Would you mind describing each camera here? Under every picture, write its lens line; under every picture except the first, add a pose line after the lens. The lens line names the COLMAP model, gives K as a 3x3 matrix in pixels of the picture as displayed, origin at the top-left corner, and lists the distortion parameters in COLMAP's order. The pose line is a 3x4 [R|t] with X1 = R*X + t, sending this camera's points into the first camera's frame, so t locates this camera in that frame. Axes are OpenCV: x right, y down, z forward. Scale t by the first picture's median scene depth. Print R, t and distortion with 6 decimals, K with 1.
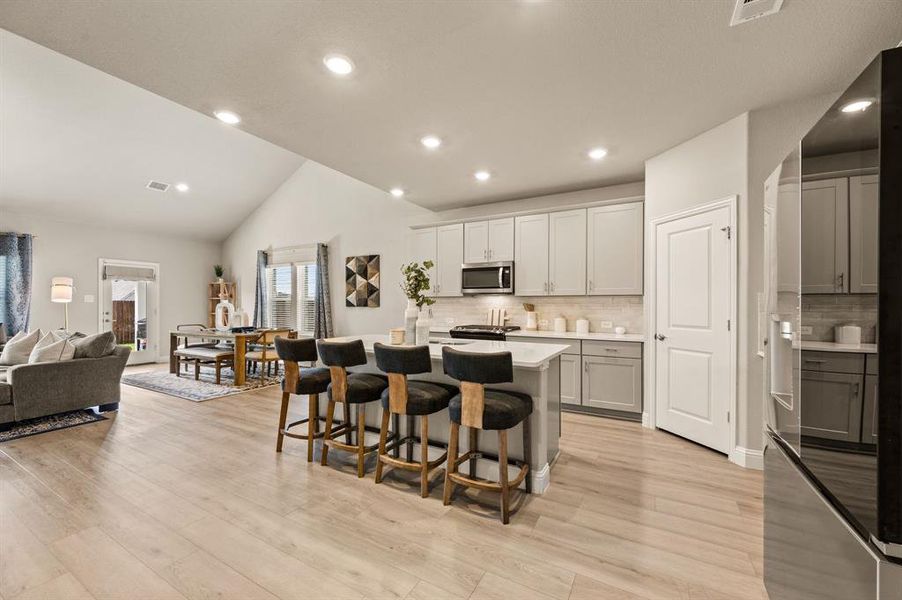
lens RADIAL K [[354.7, 0, 455.3], [0, 354.7, 301.9], [0, 0, 1]] dist [-0.001038, 0.000191]
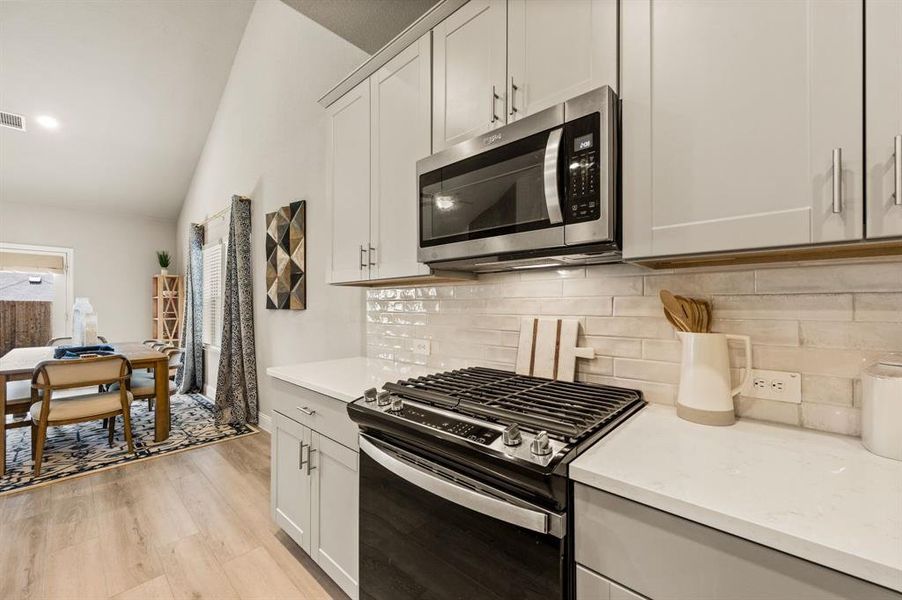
lens RADIAL K [[354.7, 0, 460.7], [0, 354.7, 299.4], [0, 0, 1]] dist [-0.001038, 0.000191]
pose [[0.978898, -0.007468, -0.204215, 0.085199], [0.004901, 0.999903, -0.013075, 0.007403], [0.204293, 0.011799, 0.978839, 0.568569]]
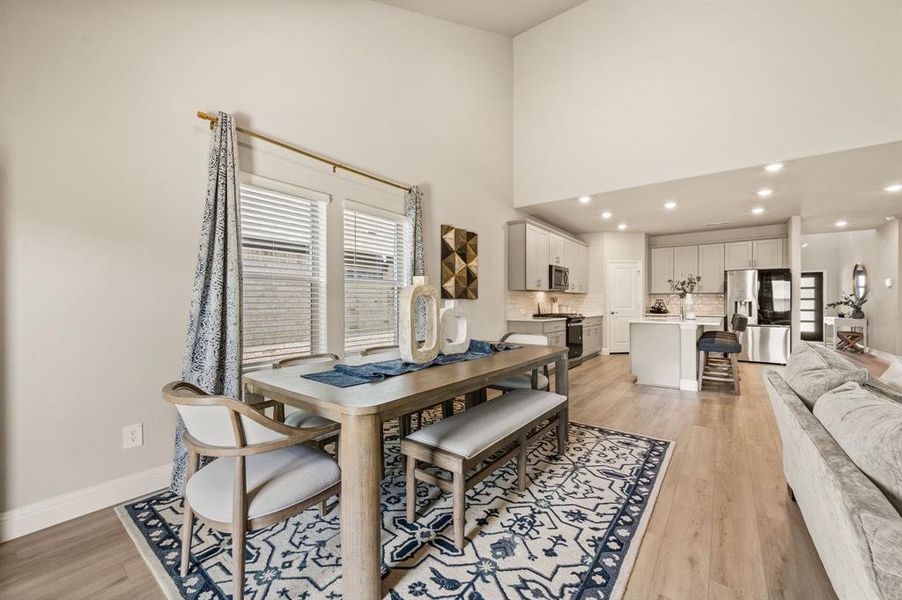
lens RADIAL K [[354.7, 0, 458.9], [0, 354.7, 298.5], [0, 0, 1]] dist [-0.001038, 0.000191]
pose [[0.130415, 0.008721, 0.991421, -1.001636], [-0.003549, 0.999959, -0.008329, 0.019210], [-0.991453, -0.002432, 0.130440, 0.922220]]
